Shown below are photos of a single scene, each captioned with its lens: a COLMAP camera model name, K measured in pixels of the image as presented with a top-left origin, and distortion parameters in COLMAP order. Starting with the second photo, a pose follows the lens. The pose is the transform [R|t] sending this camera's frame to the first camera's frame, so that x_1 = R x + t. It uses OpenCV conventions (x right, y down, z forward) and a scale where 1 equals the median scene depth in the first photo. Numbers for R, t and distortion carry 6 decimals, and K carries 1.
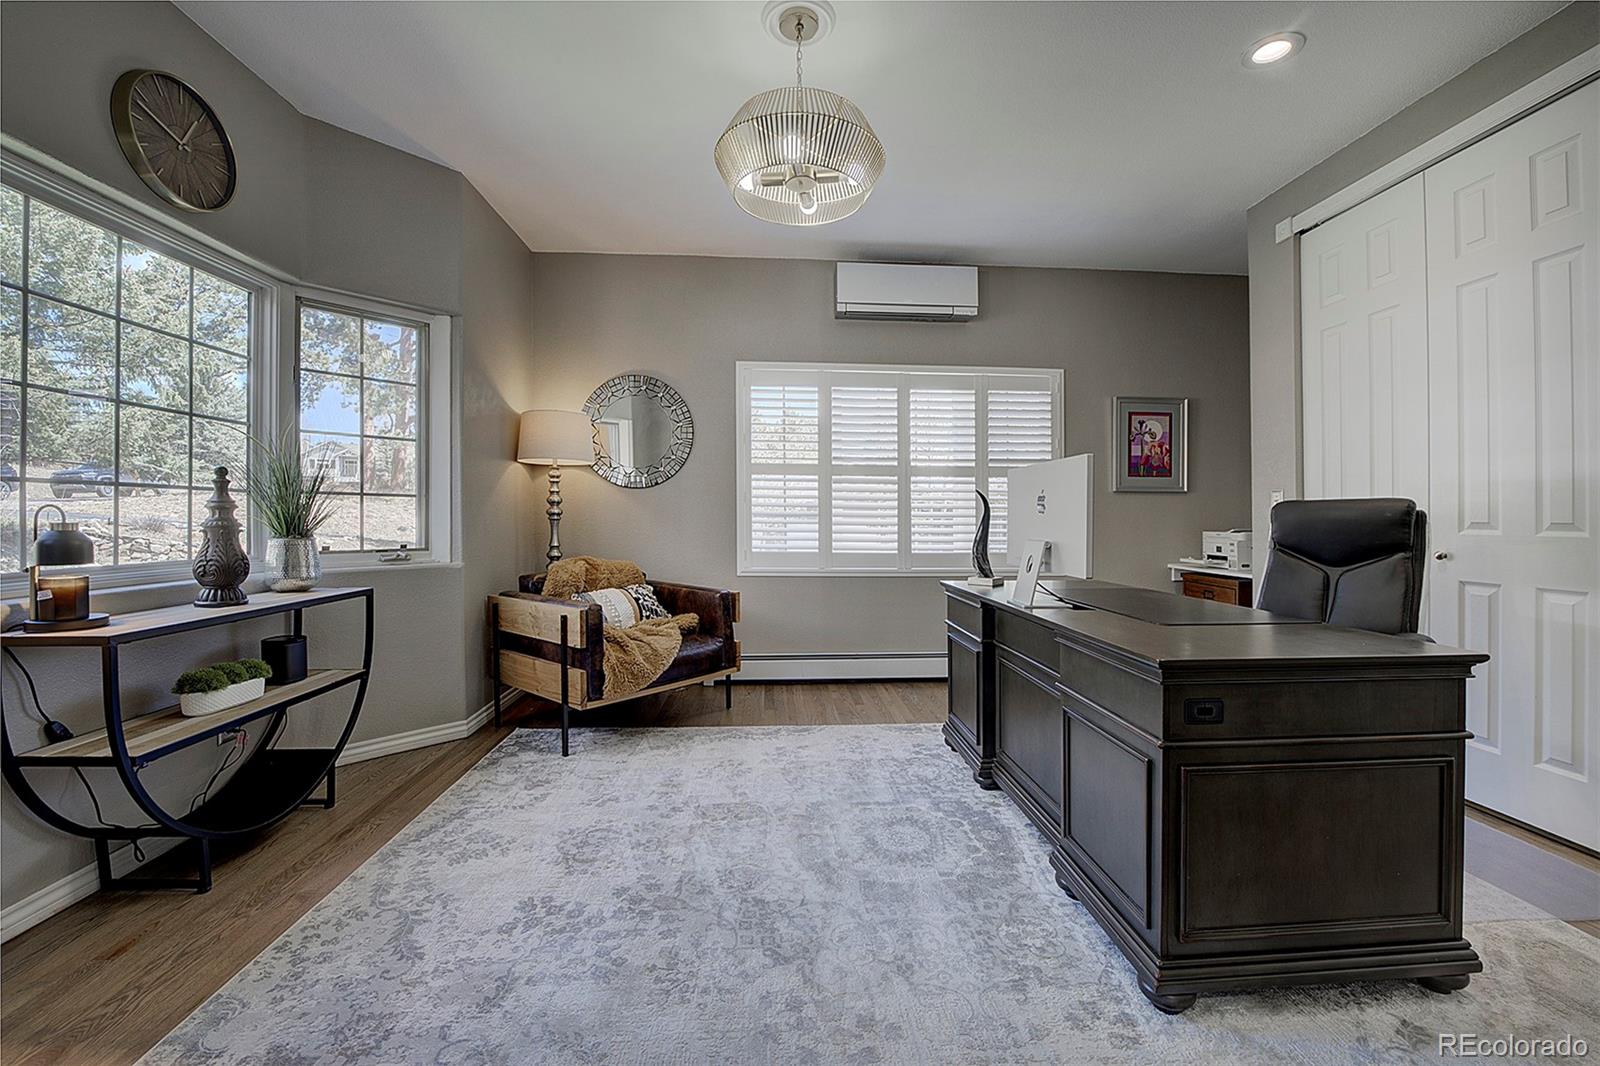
lens RADIAL K [[638.2, 0, 805.9], [0, 638.2, 531.0], [0, 0, 1]] dist [-0.024970, 0.000822]
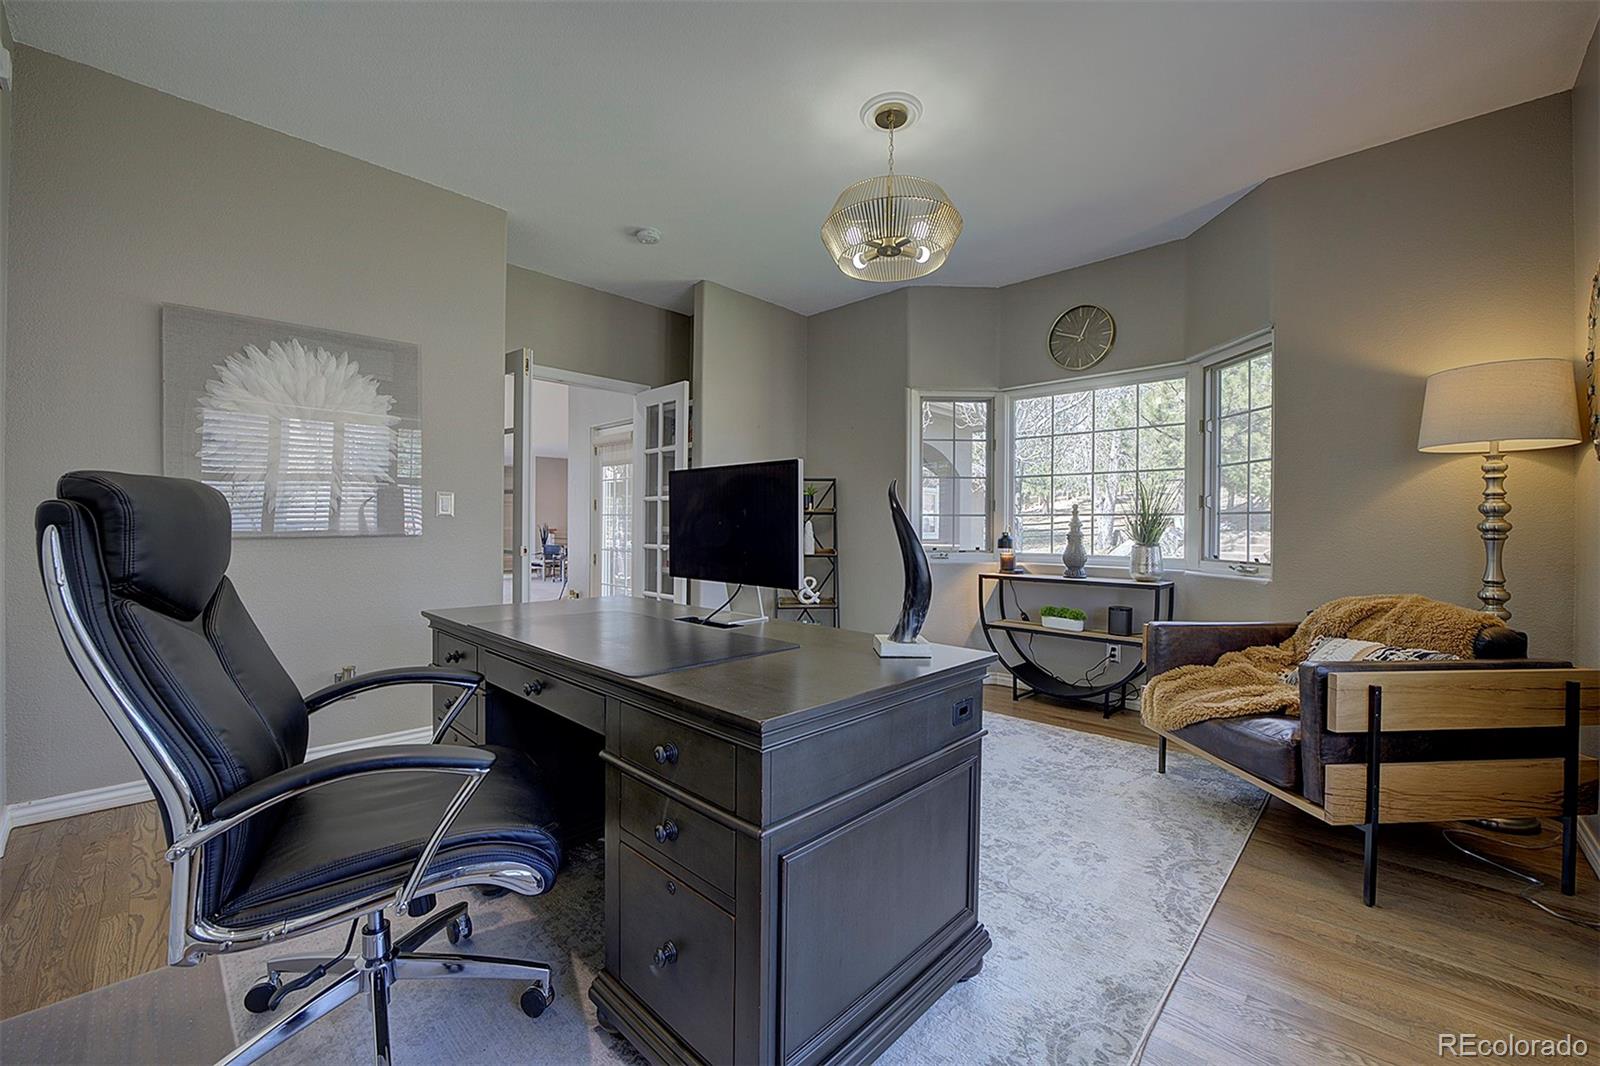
lens RADIAL K [[638.2, 0, 805.9], [0, 638.2, 531.0], [0, 0, 1]] dist [-0.024970, 0.000822]
pose [[-0.728247, -0.005888, -0.685290, 0.658446], [-0.024757, 0.999536, 0.017722, -0.025065], [0.684868, 0.029871, -0.728055, 1.237060]]
